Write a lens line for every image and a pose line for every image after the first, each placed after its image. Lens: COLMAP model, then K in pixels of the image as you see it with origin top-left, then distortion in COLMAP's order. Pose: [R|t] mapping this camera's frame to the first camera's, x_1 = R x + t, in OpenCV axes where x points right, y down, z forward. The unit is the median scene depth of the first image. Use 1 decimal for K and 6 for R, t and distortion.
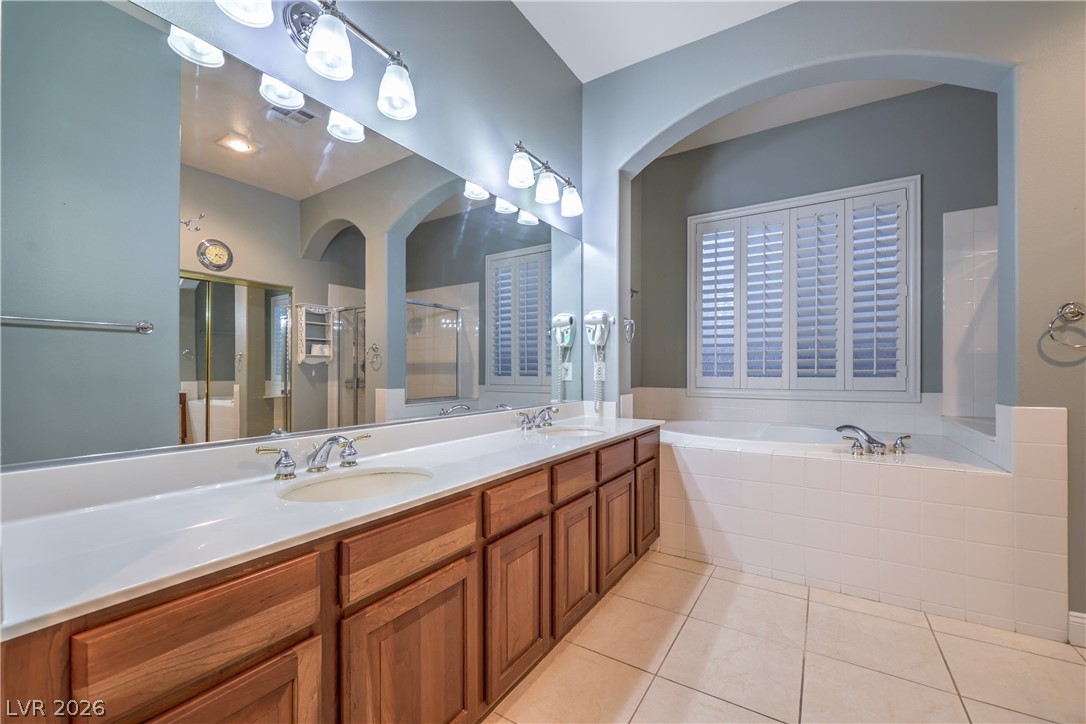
lens RADIAL K [[445.4, 0, 540.1], [0, 445.4, 371.1], [0, 0, 1]] dist [0.003358, -0.000133]
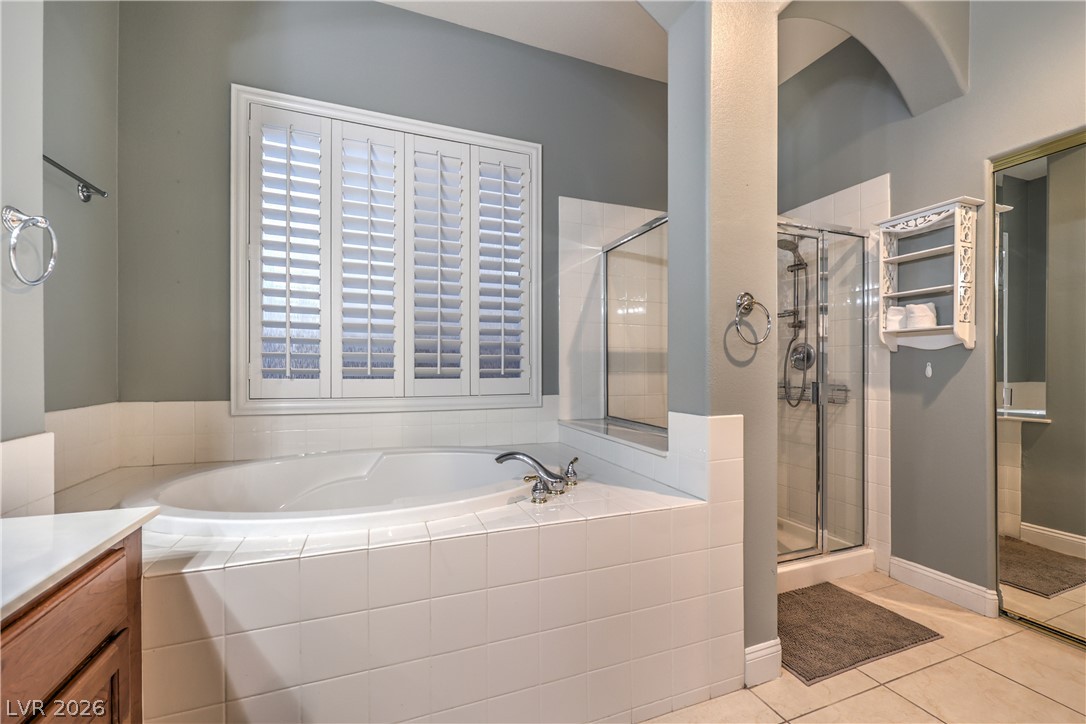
lens RADIAL K [[445.4, 0, 541.5], [0, 445.4, 372.4], [0, 0, 1]] dist [0.003358, -0.000133]
pose [[0.594481, -0.001455, 0.804109, 0.144306], [-0.005103, 0.999971, 0.005581, -0.001397], [-0.804094, -0.007421, 0.594456, 0.453779]]
